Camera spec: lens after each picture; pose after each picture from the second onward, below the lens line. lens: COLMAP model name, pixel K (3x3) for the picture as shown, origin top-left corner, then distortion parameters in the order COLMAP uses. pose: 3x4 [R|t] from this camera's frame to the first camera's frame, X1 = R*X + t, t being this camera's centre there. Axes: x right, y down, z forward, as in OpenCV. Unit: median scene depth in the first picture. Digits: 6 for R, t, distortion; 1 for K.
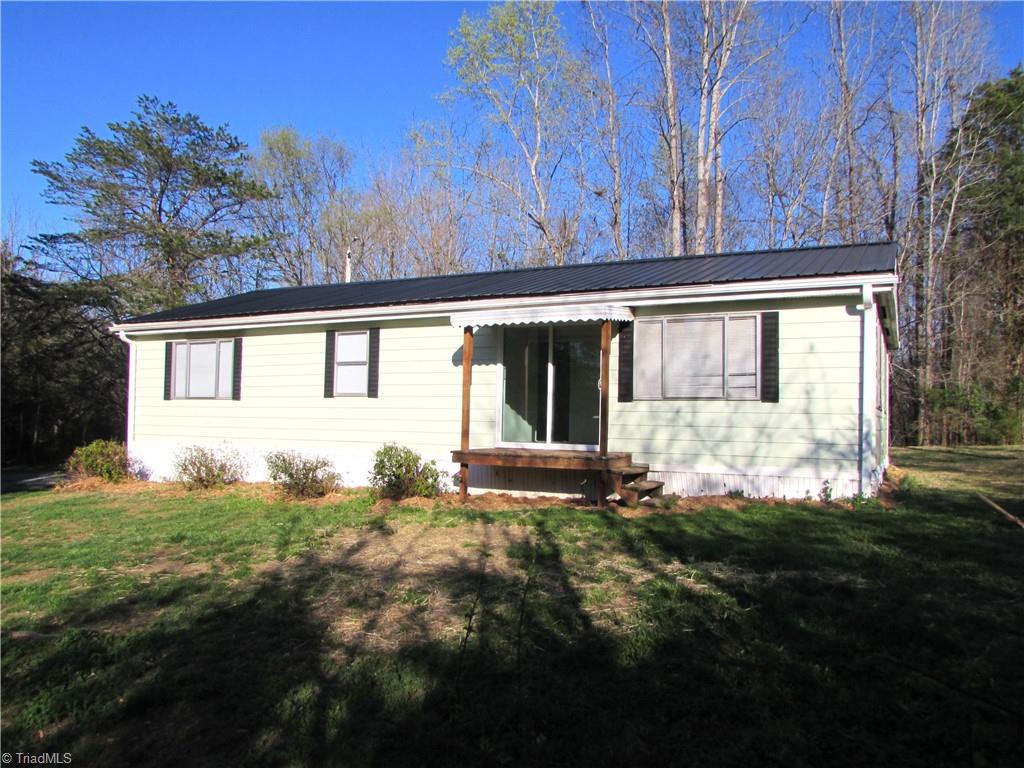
lens RADIAL K [[717.3, 0, 512.0], [0, 717.3, 384.0], [0, 0, 1]] dist [-0.037709, 0.008592]
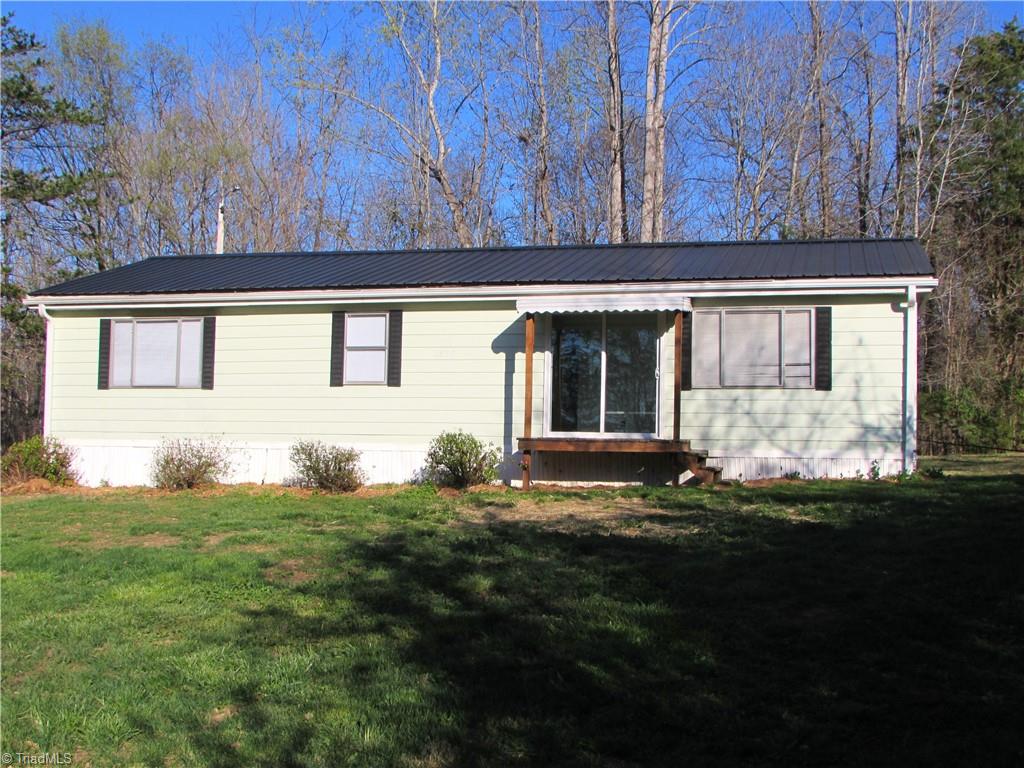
lens RADIAL K [[1077.7, 0, 493.8], [0, 1077.7, 383.5], [0, 0, 1]] dist [-0.078003, 0.113009]
pose [[0.982780, 0.011737, 0.184408, -0.390987], [-0.010578, 0.999918, -0.007268, 0.029309], [-0.184478, 0.005193, 0.982823, -0.457581]]
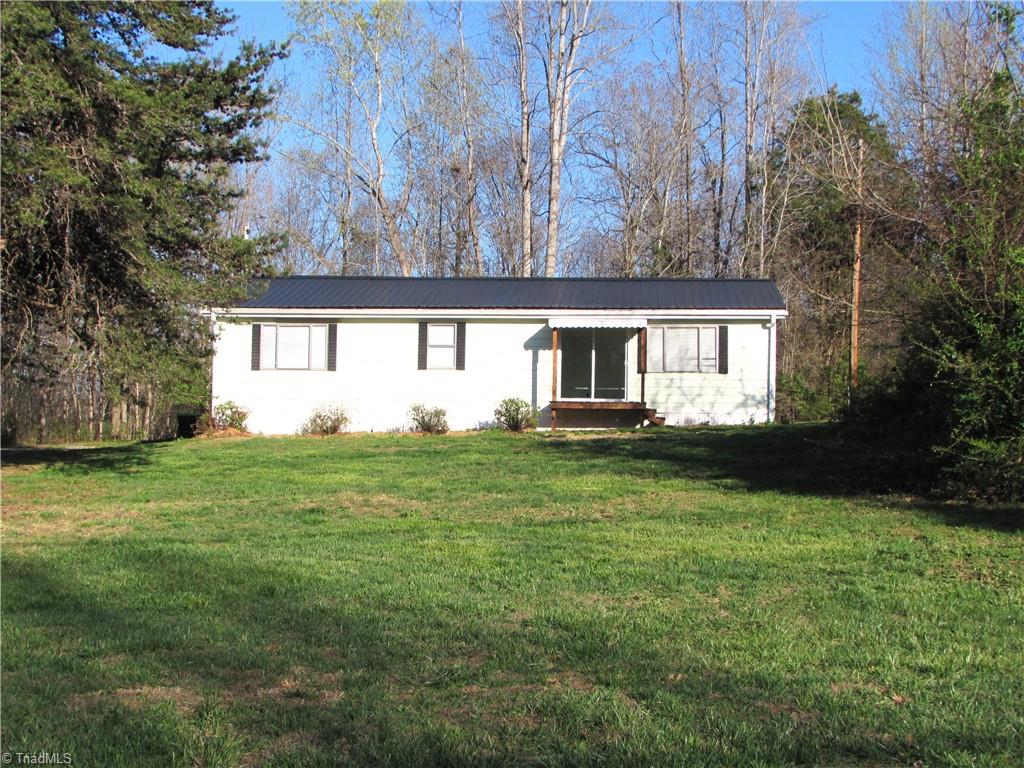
lens RADIAL K [[1097.8, 0, 477.6], [0, 1097.8, 367.6], [0, 0, 1]] dist [-0.007921, 0.000533]
pose [[0.948407, 0.017546, 0.316569, -1.059420], [-0.015890, 0.999843, -0.007813, 0.038036], [-0.316657, 0.002379, 0.948537, -1.392406]]
